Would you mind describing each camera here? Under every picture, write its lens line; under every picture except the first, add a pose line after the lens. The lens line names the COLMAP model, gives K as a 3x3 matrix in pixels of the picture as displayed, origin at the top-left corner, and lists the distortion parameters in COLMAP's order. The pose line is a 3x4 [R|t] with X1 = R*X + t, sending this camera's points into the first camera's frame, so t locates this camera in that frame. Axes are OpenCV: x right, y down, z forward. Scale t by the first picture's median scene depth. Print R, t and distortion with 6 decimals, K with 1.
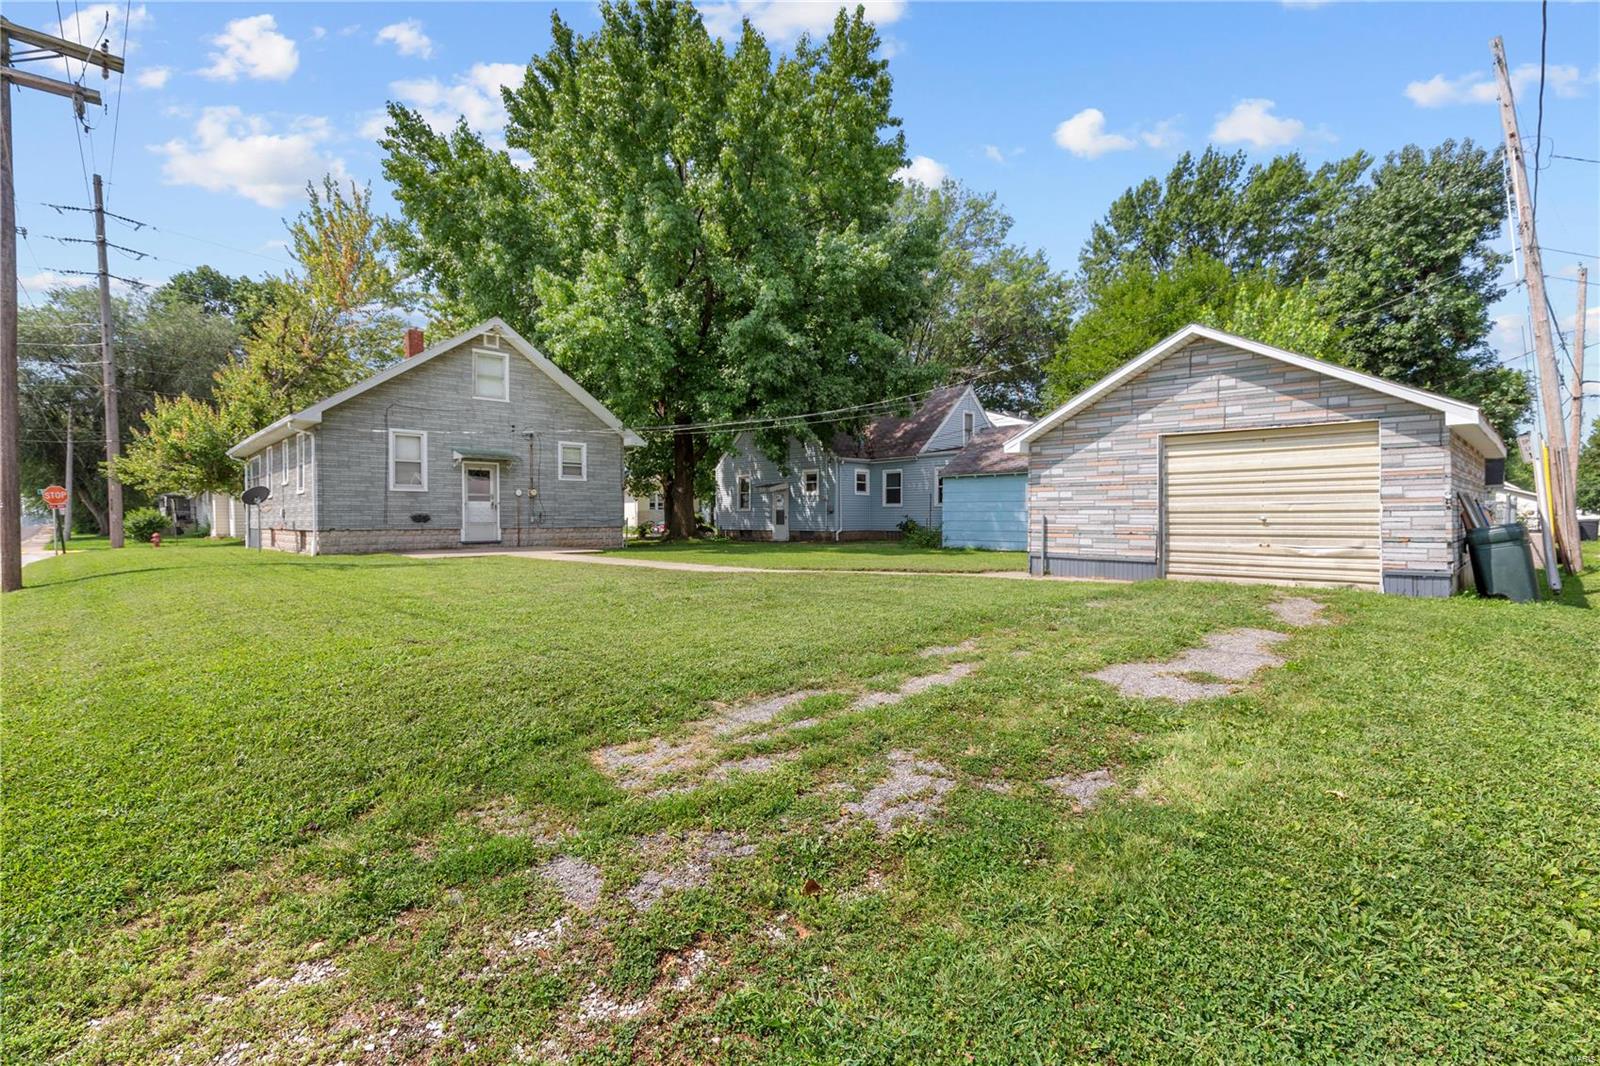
lens RADIAL K [[750.4, 0, 796.8], [0, 750.4, 536.7], [0, 0, 1]] dist [0.006305, 0.000208]
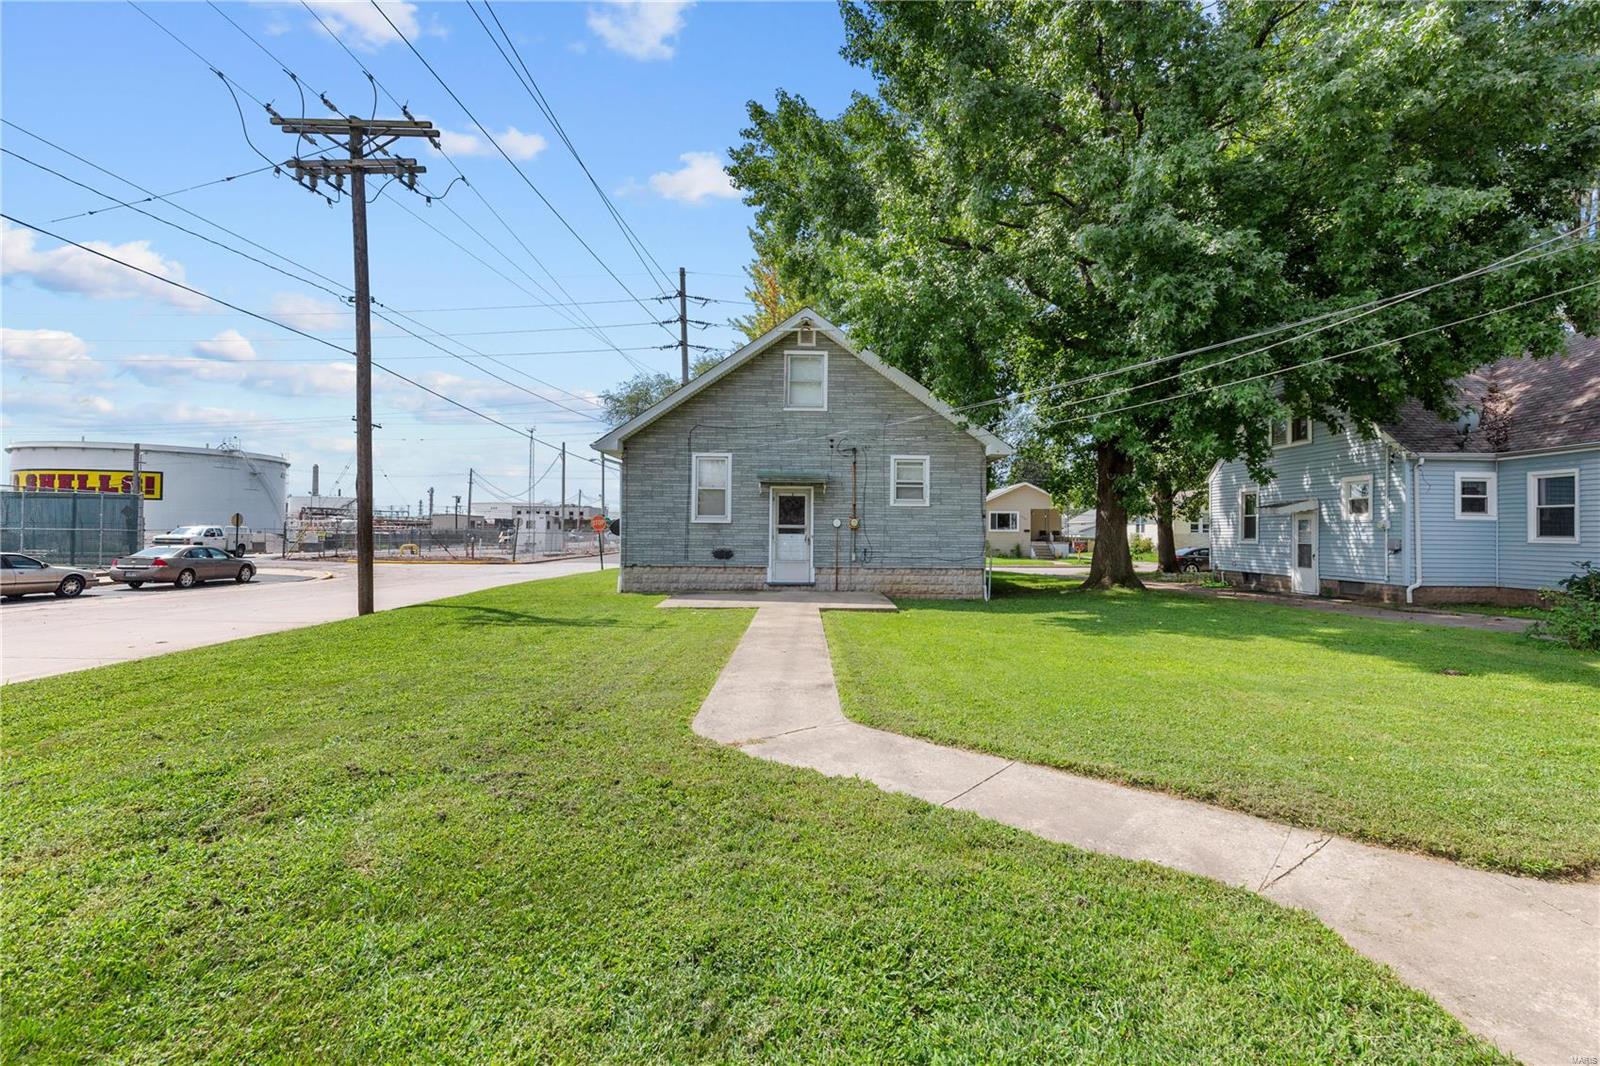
lens RADIAL K [[750.4, 0, 805.7], [0, 750.4, 525.2], [0, 0, 1]] dist [0.006305, 0.000208]
pose [[0.737305, -0.000096, -0.675560, 0.132628], [-0.027389, 0.999174, -0.030034, -0.030169], [0.675004, 0.040647, 0.736693, 0.374689]]
